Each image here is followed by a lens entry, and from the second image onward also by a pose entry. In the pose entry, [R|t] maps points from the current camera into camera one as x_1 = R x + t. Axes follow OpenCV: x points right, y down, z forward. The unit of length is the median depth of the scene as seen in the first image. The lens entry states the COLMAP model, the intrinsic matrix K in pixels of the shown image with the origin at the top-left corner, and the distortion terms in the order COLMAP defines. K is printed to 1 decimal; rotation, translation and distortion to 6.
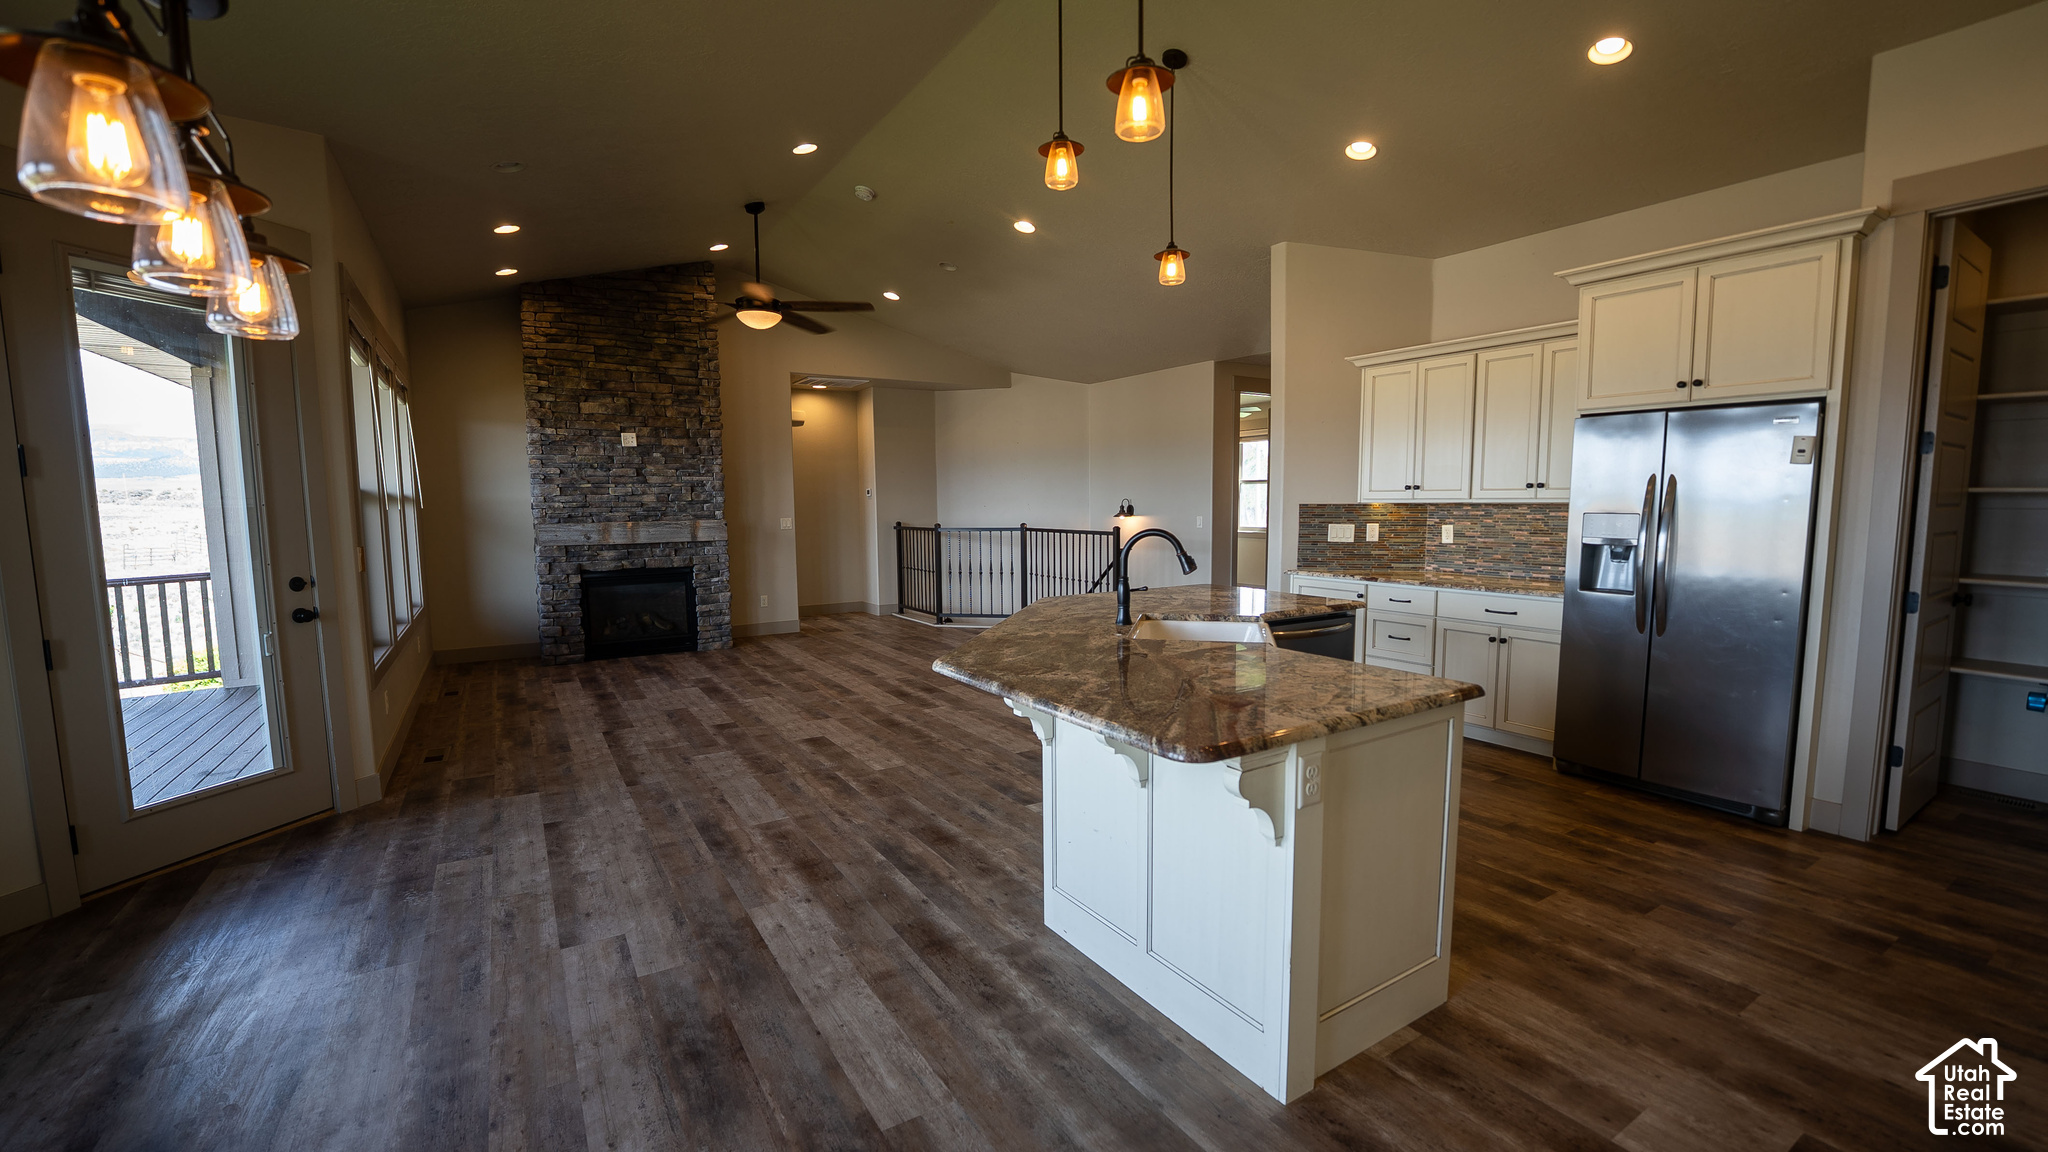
lens RADIAL K [[837.7, 0, 1019.2], [0, 837.7, 587.6], [0, 0, 1]] dist [-0.029647, 0.003920]
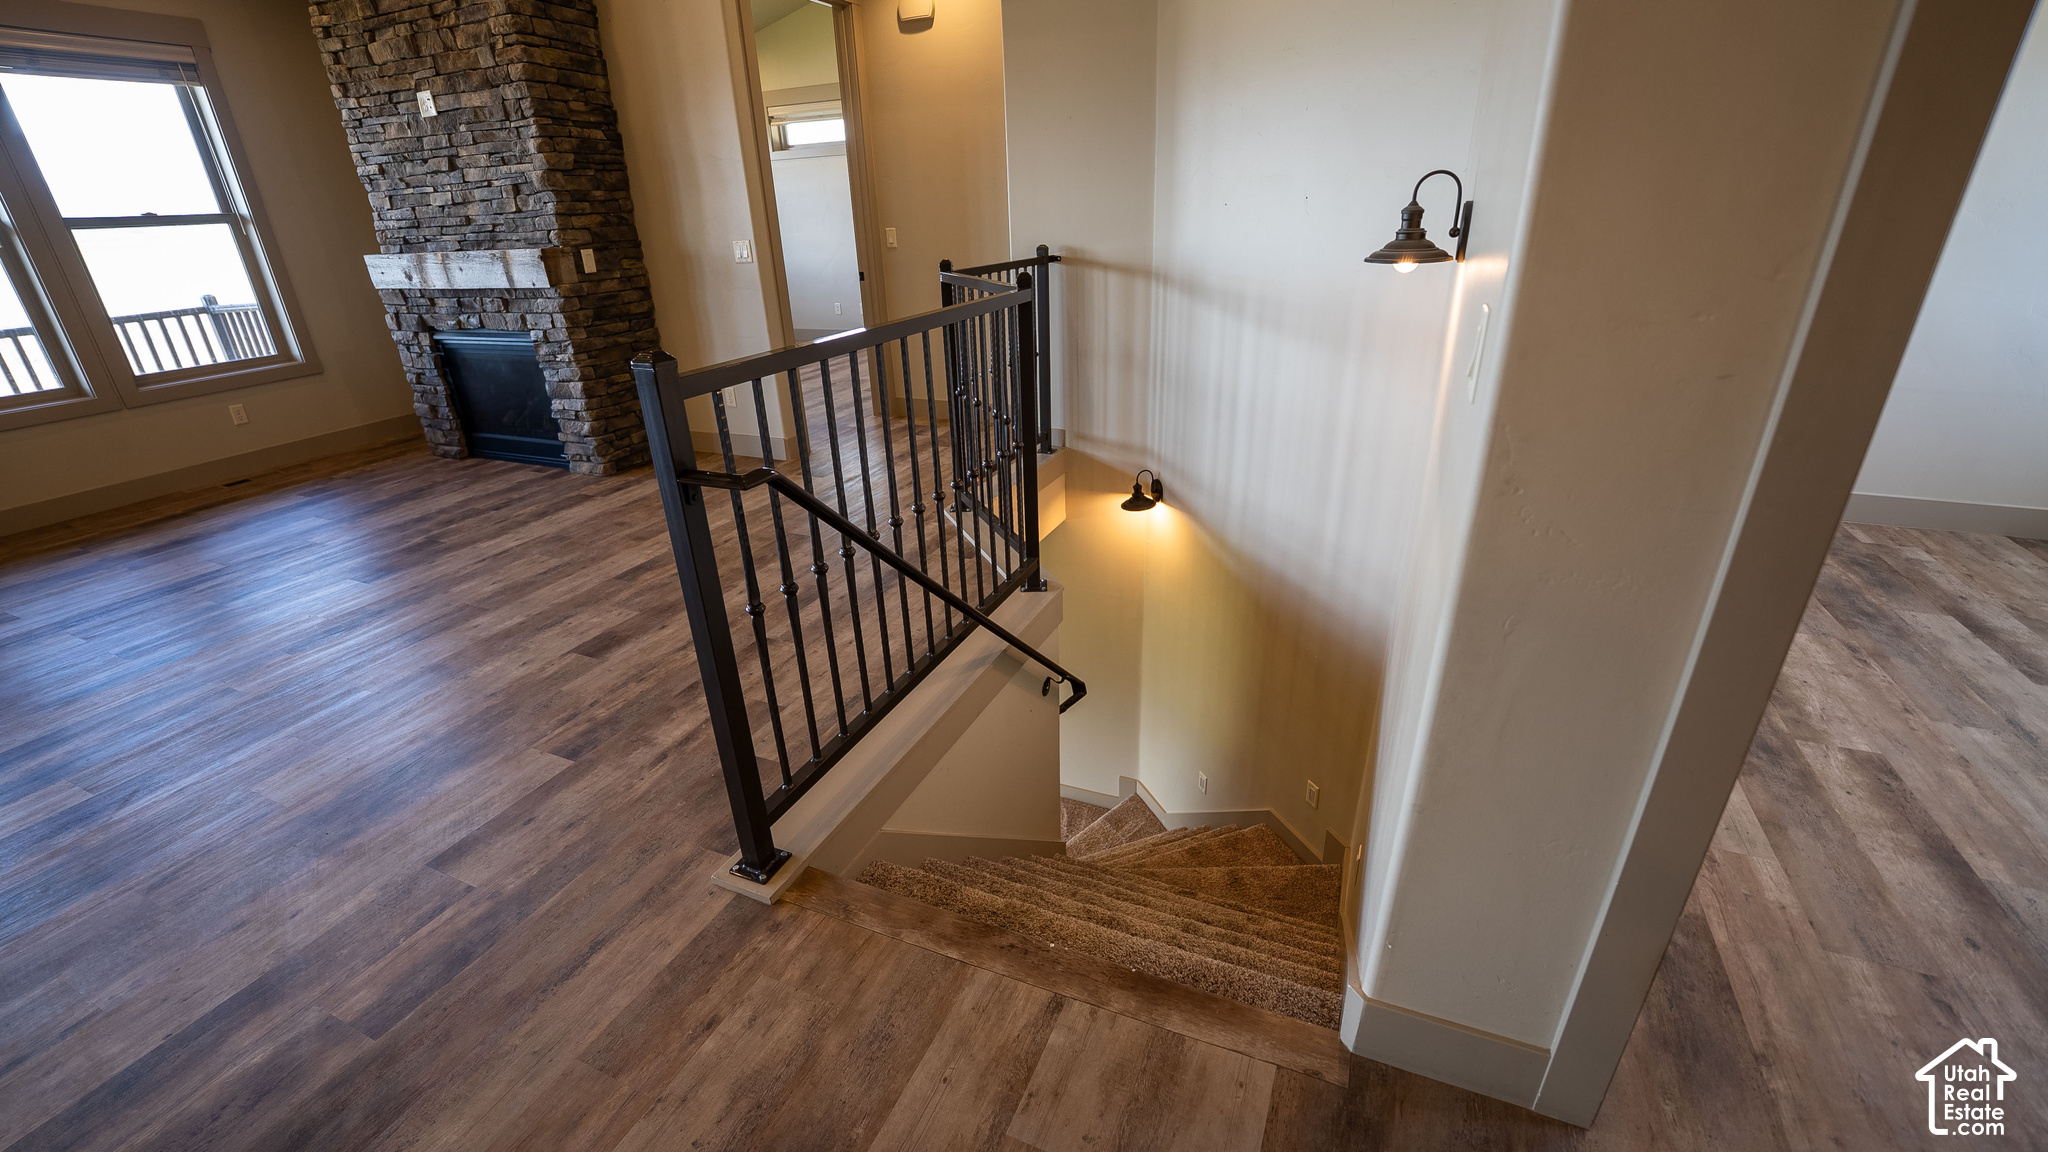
lens RADIAL K [[837.7, 0, 1019.2], [0, 837.7, 587.6], [0, 0, 1]] dist [-0.029647, 0.003920]
pose [[0.556338, 0.340857, -0.757829, 0.653458], [-0.058893, 0.925877, 0.373207, -0.204183], [0.828866, -0.162999, 0.535175, 1.977186]]
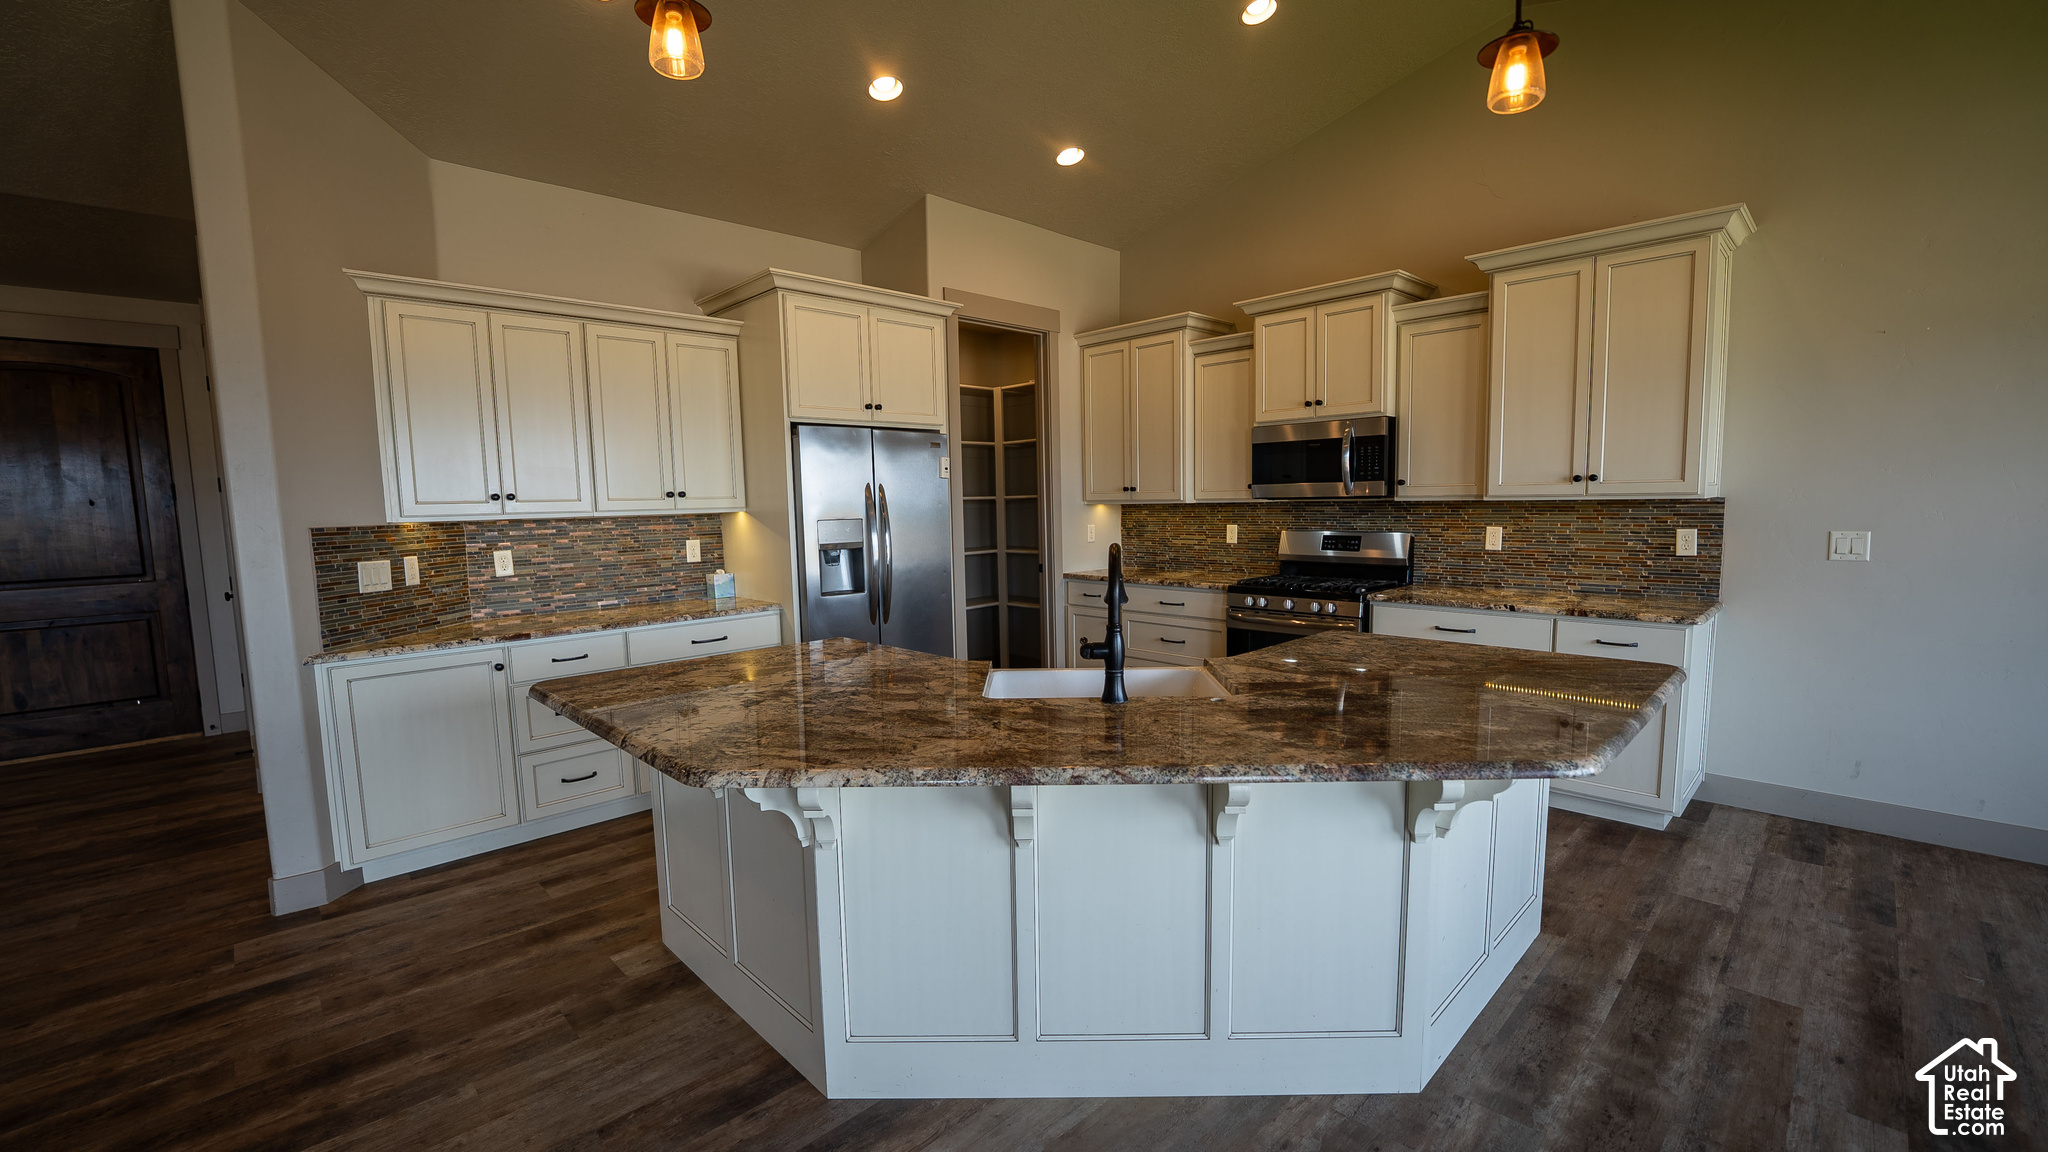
lens RADIAL K [[837.7, 0, 1019.2], [0, 837.7, 587.6], [0, 0, 1]] dist [-0.029647, 0.003920]
pose [[-0.211853, -0.090570, 0.973096, -0.399372], [0.124332, 0.985108, 0.118757, -0.106714], [-0.969361, 0.146146, -0.197438, 1.041229]]
